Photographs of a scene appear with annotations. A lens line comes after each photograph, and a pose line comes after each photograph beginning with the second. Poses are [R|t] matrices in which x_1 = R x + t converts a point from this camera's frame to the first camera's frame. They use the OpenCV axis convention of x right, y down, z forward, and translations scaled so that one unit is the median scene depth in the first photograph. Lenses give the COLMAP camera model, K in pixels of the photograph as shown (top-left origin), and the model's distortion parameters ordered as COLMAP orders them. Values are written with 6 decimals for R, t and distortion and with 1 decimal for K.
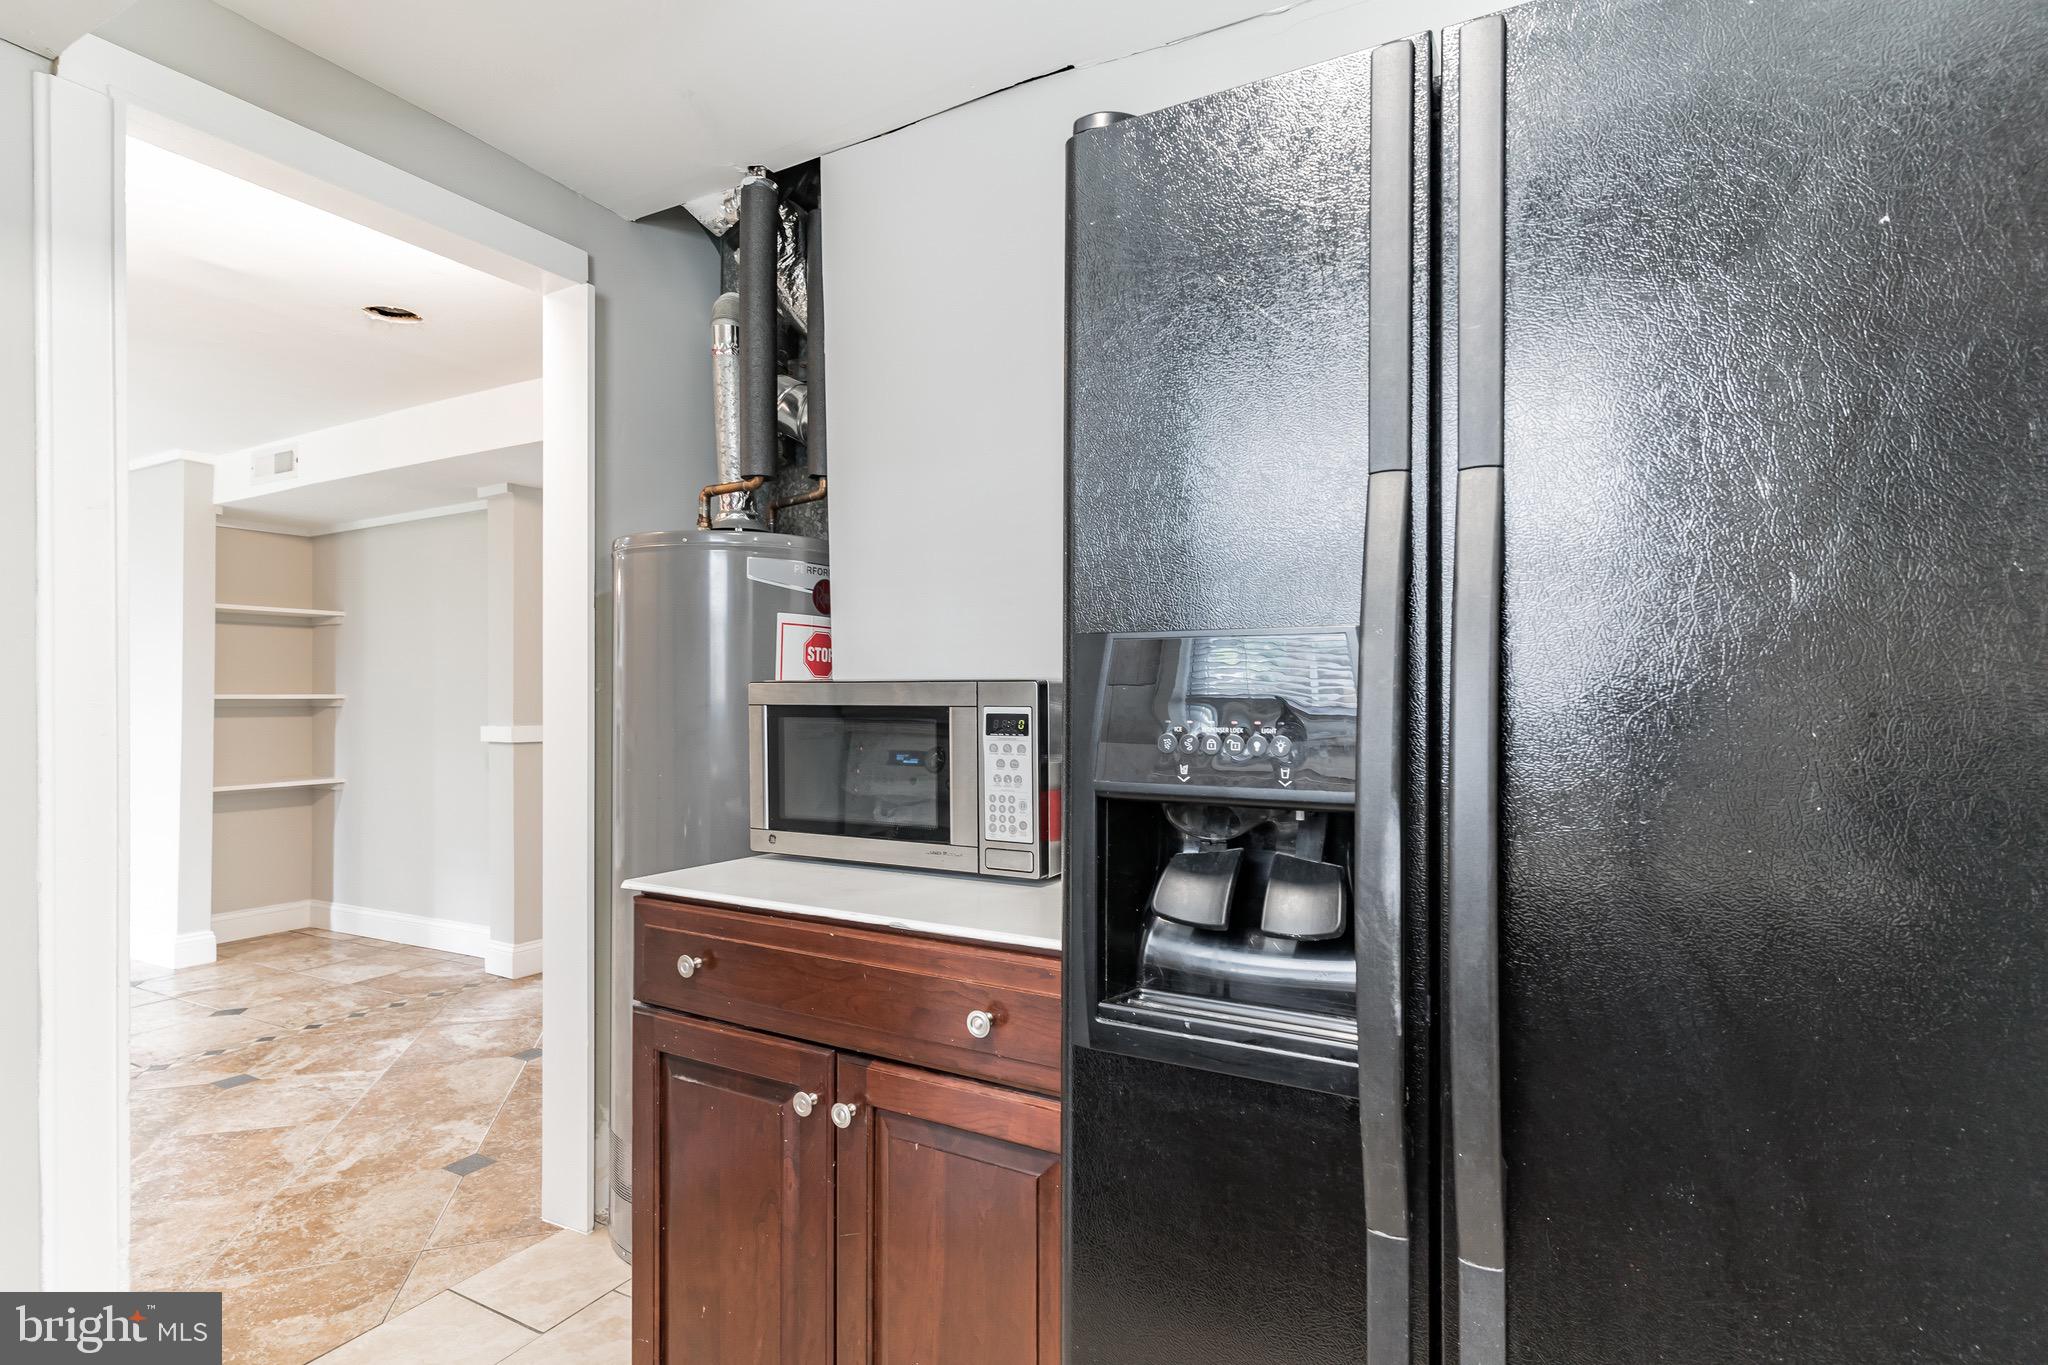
lens RADIAL K [[995.5, 0, 1017.7], [0, 995.5, 690.3], [0, 0, 1]] dist [0.004202, 0.000599]
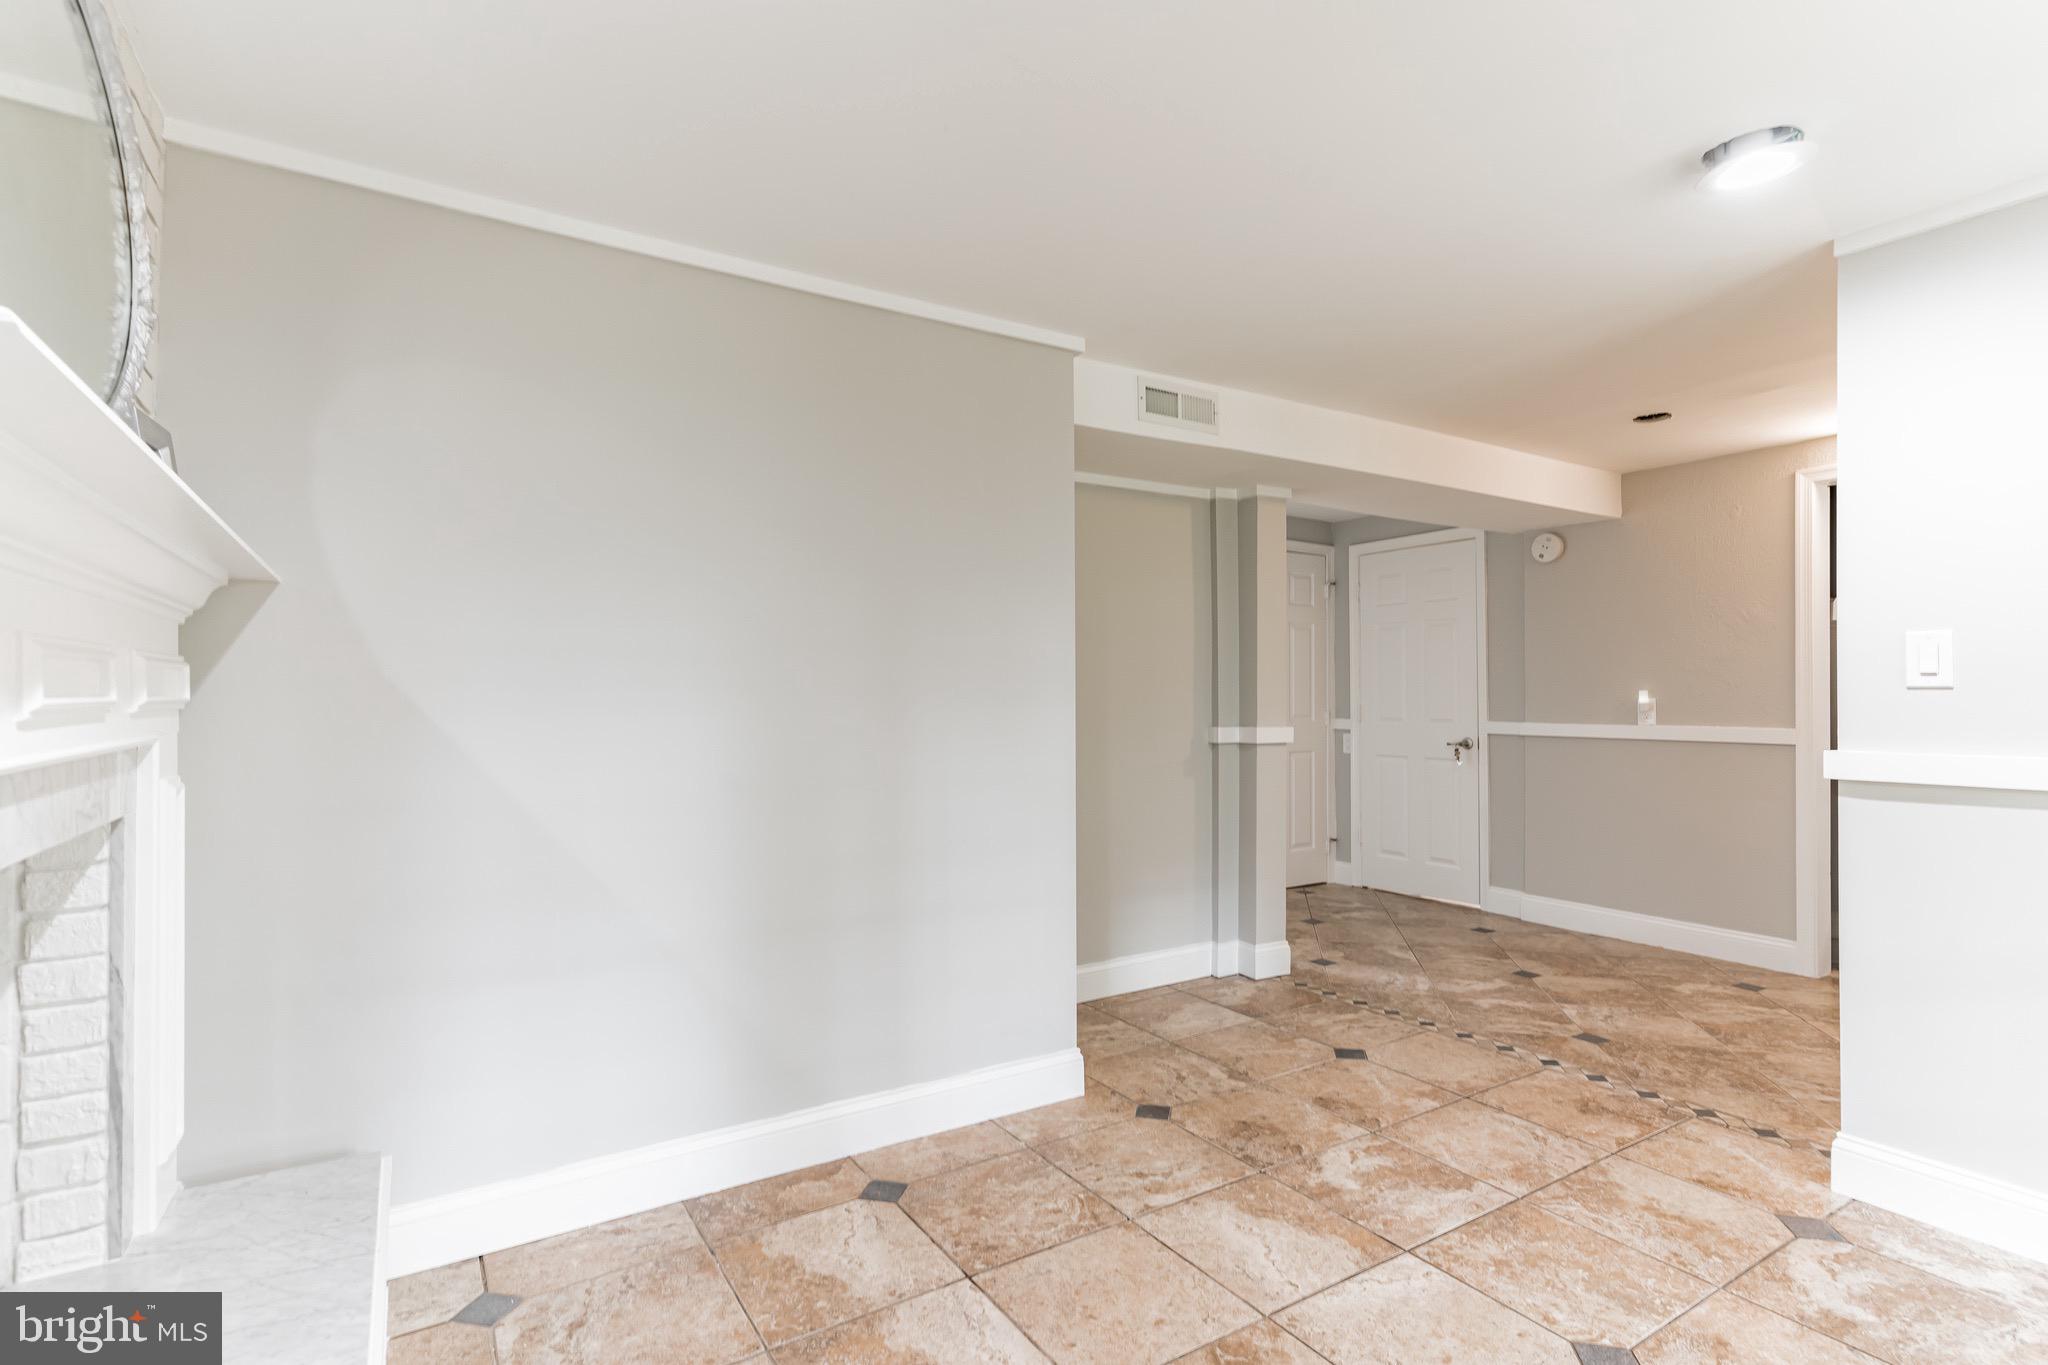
lens RADIAL K [[995.5, 0, 1013.9], [0, 995.5, 687.4], [0, 0, 1]] dist [0.004202, 0.000599]
pose [[0.507684, 0.005272, 0.861527, -1.922281], [-0.004788, 0.999983, -0.003298, 0.001471], [-0.861530, -0.002450, 0.507701, 0.911392]]
